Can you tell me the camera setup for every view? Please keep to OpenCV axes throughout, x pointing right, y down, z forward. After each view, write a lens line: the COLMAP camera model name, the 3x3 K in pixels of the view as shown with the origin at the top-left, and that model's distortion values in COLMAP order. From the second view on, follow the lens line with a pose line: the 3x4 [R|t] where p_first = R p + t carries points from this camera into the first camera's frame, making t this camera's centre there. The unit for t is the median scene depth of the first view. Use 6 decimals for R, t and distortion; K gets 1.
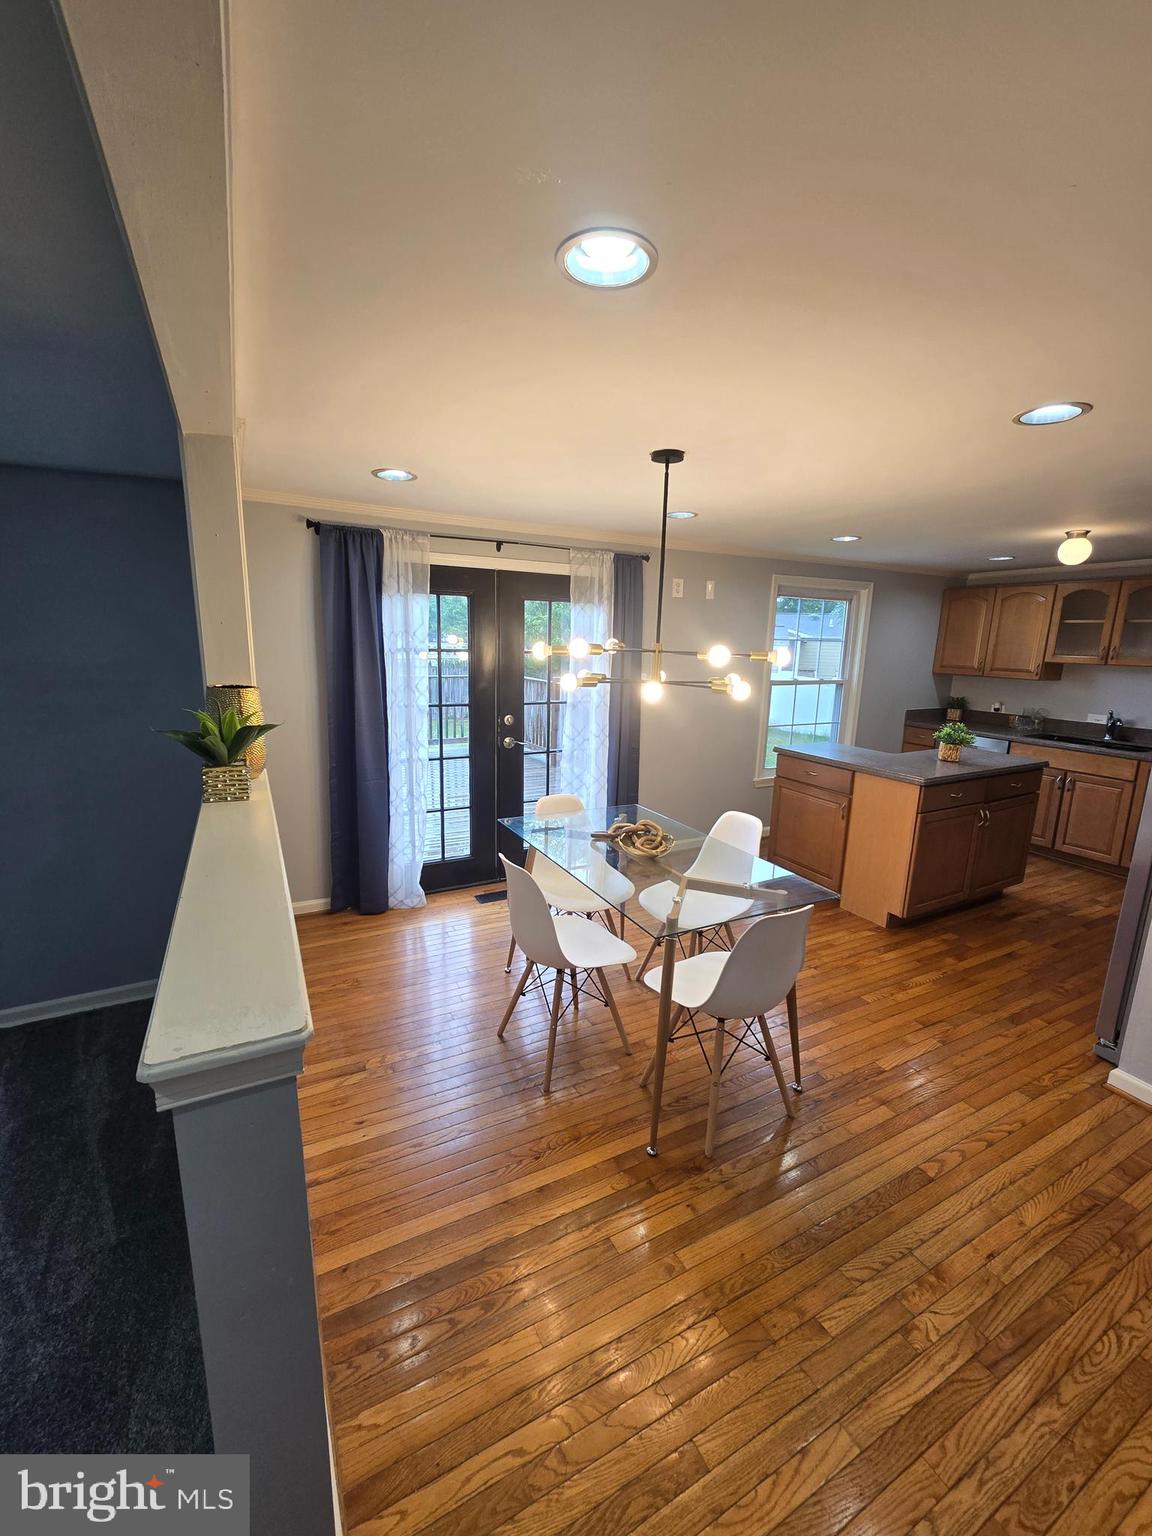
lens RADIAL K [[628.2, 0, 575.8], [0, 628.2, 764.9], [0, 0, 1]] dist [-0.004575, 0.003350]
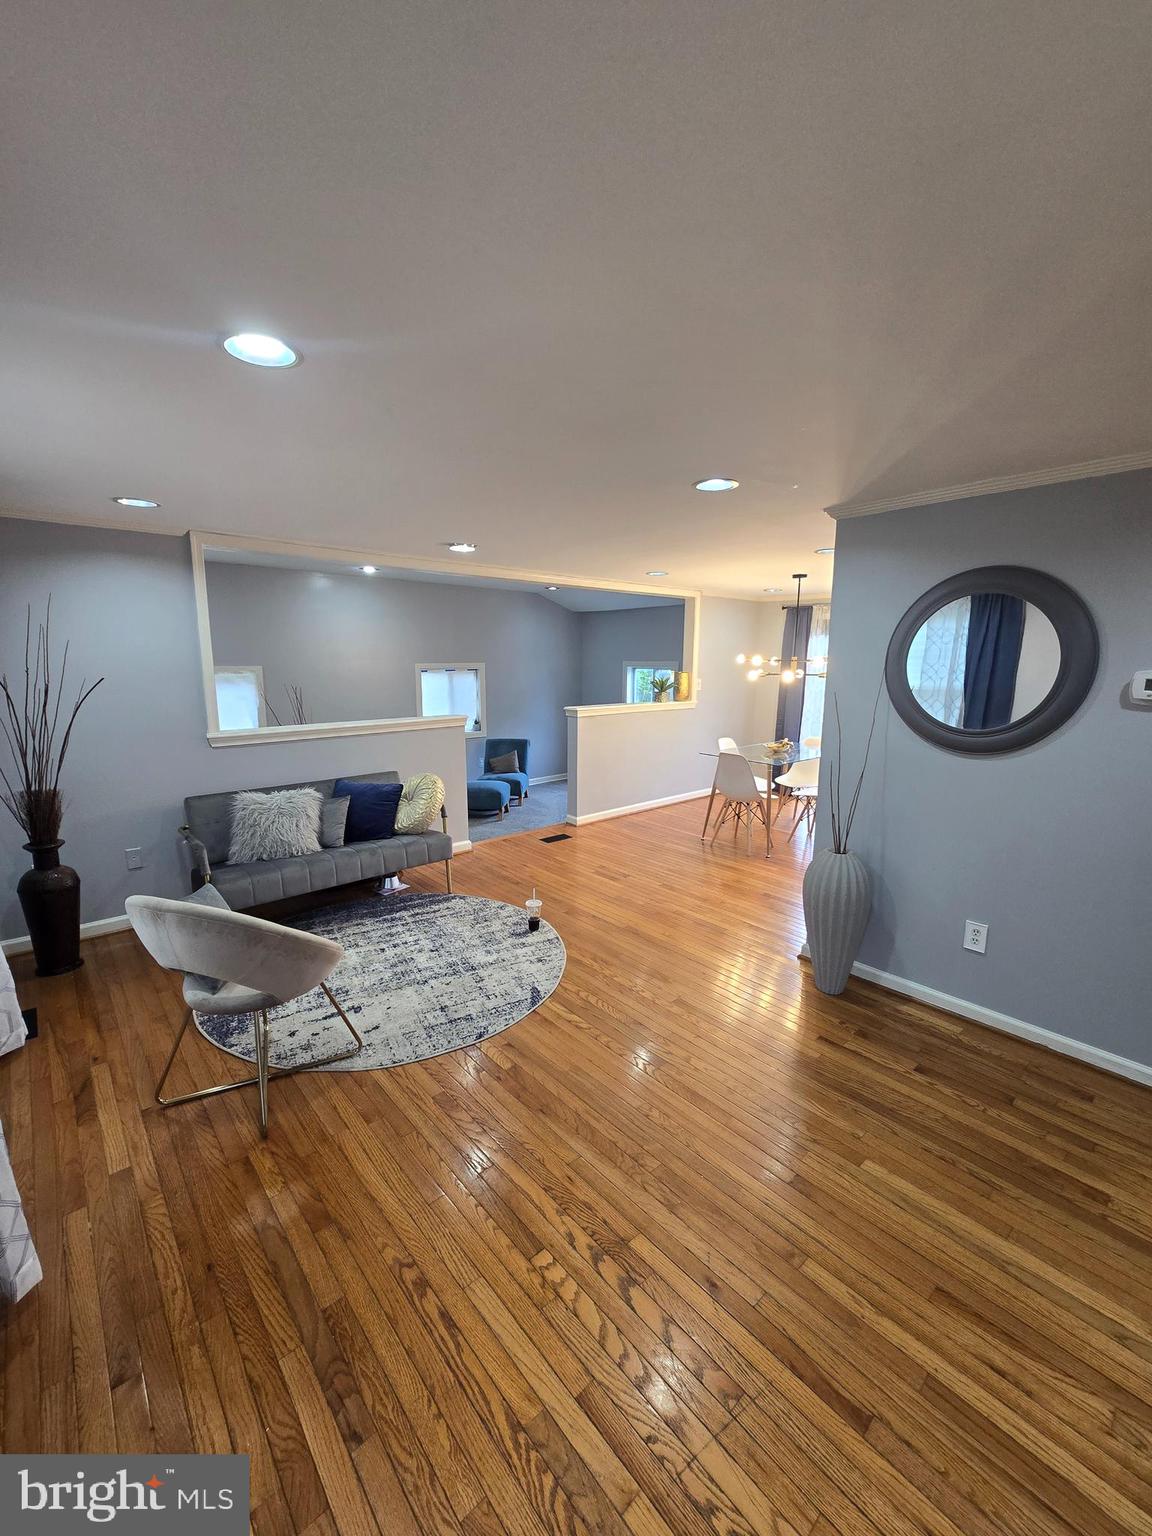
lens RADIAL K [[628.2, 0, 579.2], [0, 628.2, 764.5], [0, 0, 1]] dist [-0.004575, 0.003350]
pose [[0.240859, 0.146300, -0.959470, 1.620168], [-0.189409, 0.976651, 0.101372, 0.070750], [0.951899, 0.157316, 0.262946, -0.190438]]
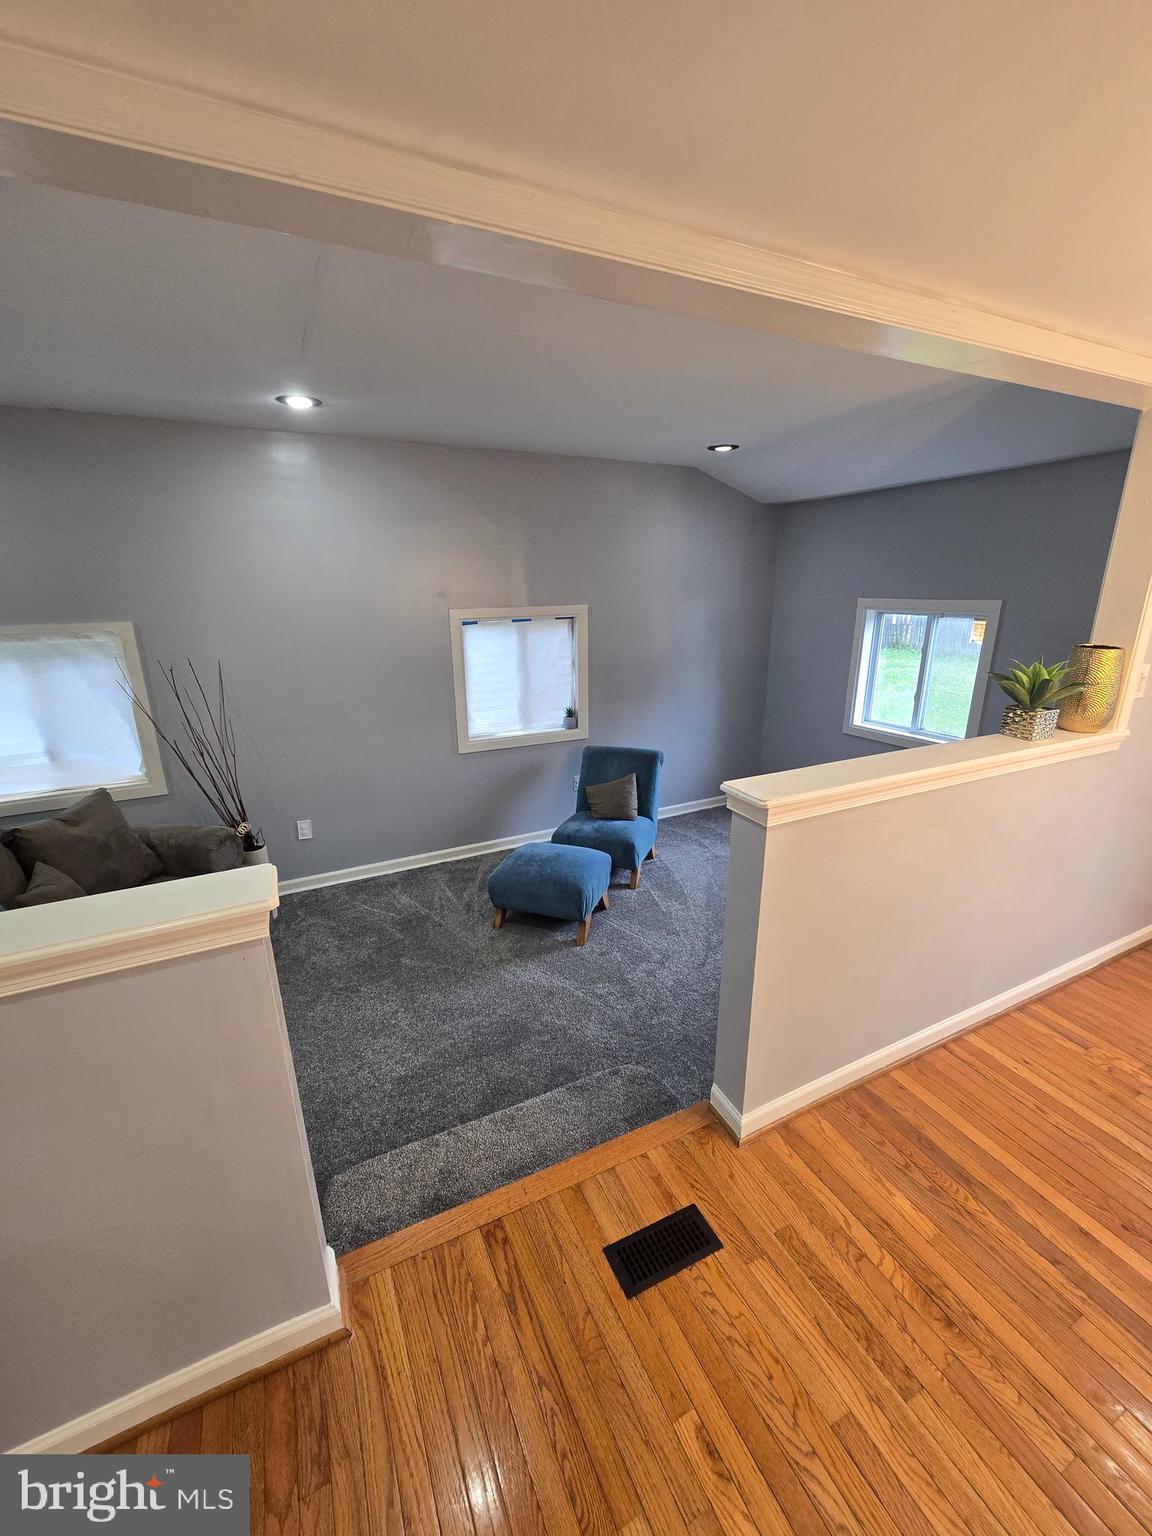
lens RADIAL K [[628.2, 0, 581.9], [0, 628.2, 764.2], [0, 0, 1]] dist [-0.004575, 0.003350]
pose [[-0.025124, 0.258933, -0.965568, 0.373705], [-0.186011, 0.947795, 0.259007, -0.031152], [0.982226, 0.186114, 0.024352, 0.086643]]
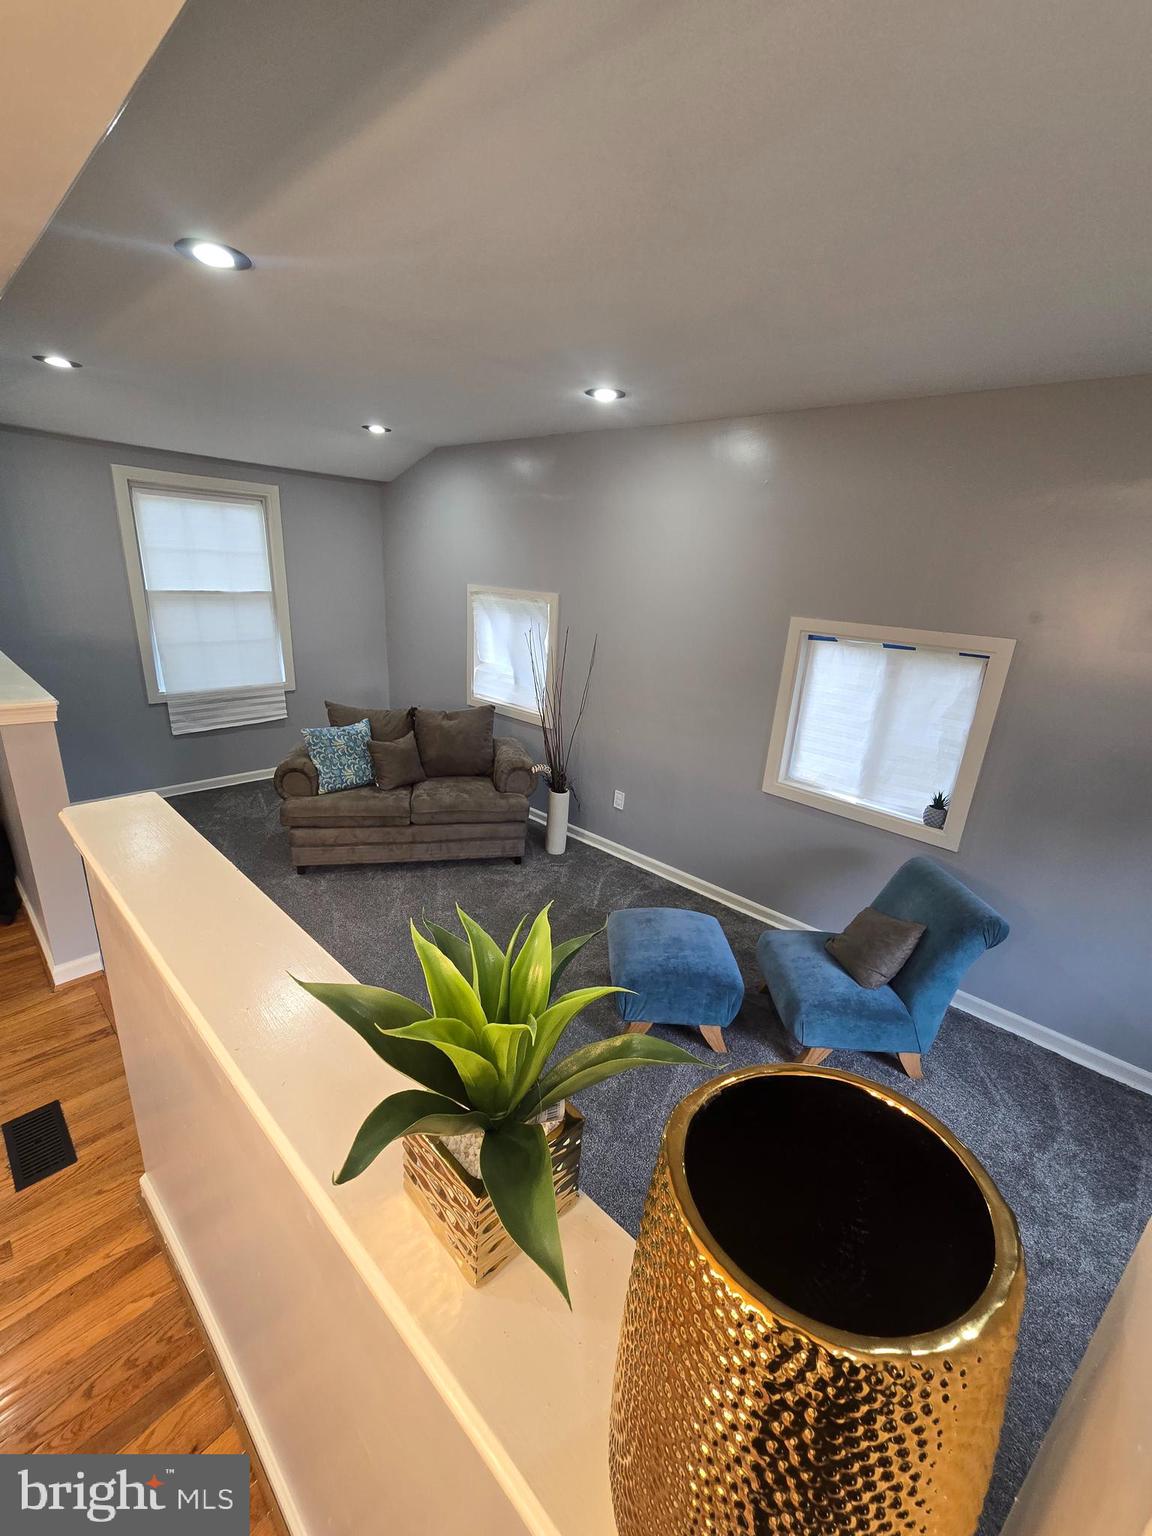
lens RADIAL K [[628.2, 0, 577.8], [0, 628.2, 774.1], [0, 0, 1]] dist [-0.004575, 0.003350]
pose [[-0.940201, 0.025172, -0.339688, -0.280191], [-0.148626, 0.867003, 0.475621, -0.165779], [0.306483, 0.497666, -0.811417, 0.669928]]
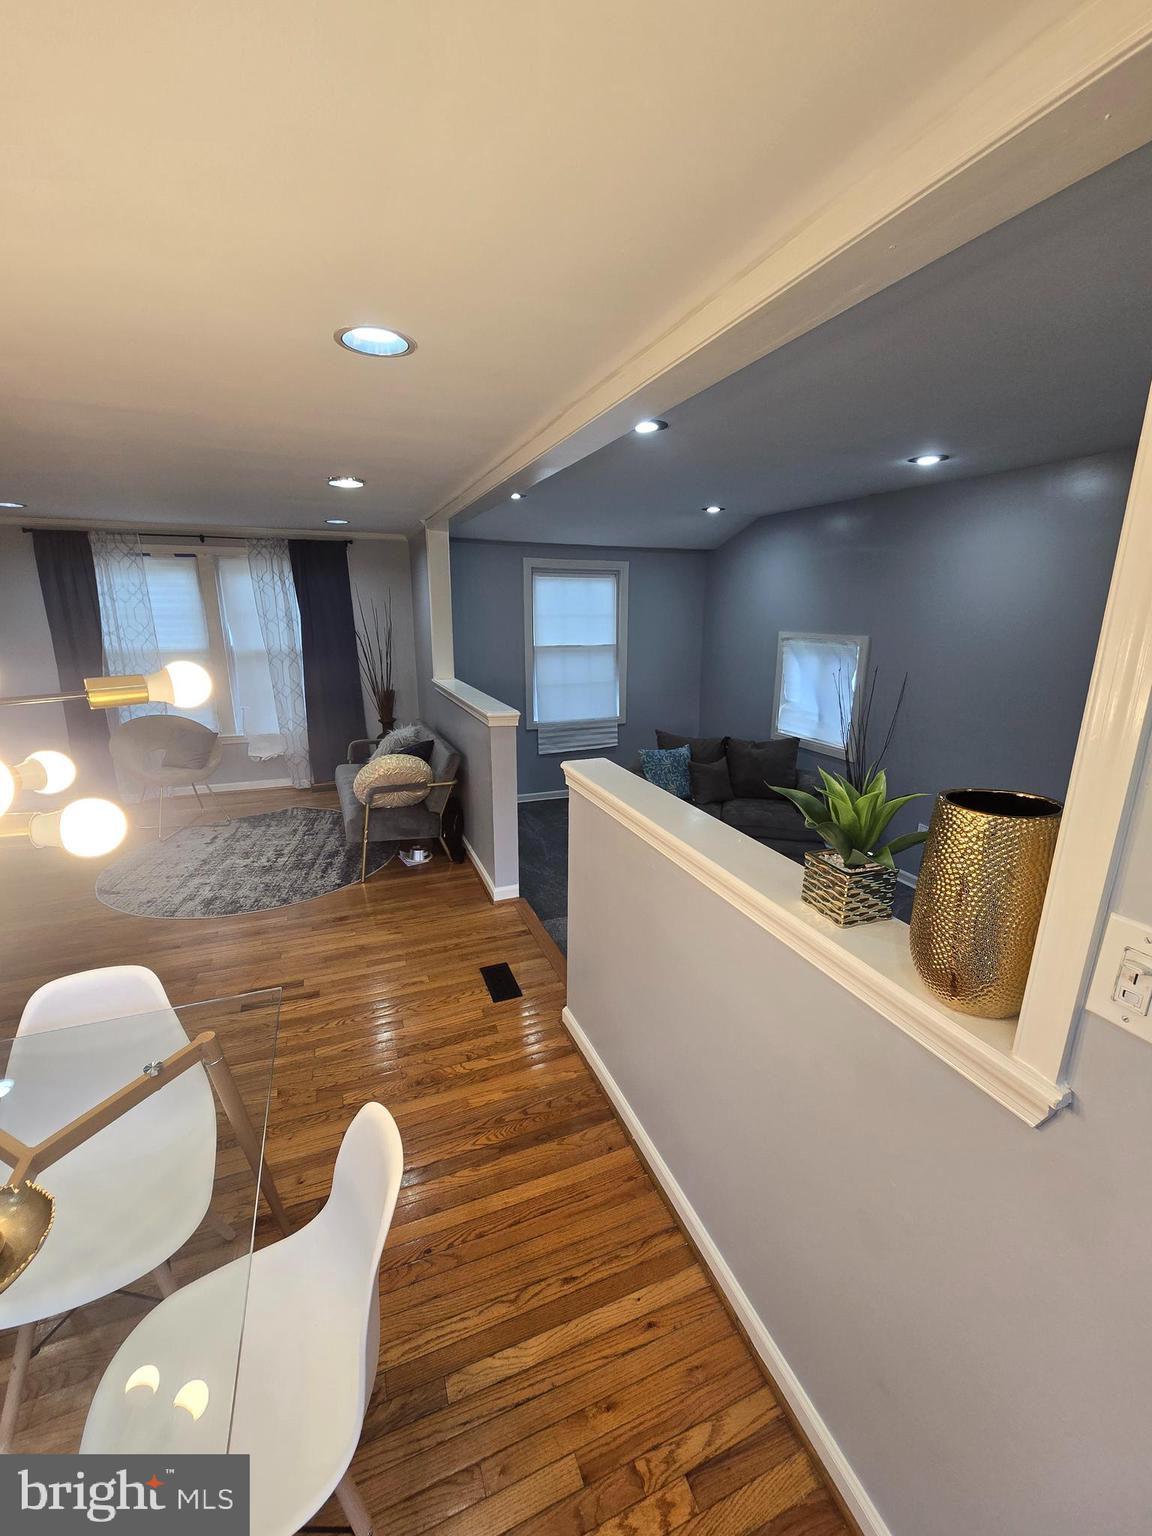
lens RADIAL K [[628.2, 0, 581.9], [0, 628.2, 773.4], [0, 0, 1]] dist [-0.004575, 0.003350]
pose [[-0.994556, -0.054517, 0.088800, -0.189087], [-0.009919, 0.897873, 0.440143, -0.203564], [-0.103727, 0.436866, -0.893526, 0.887690]]
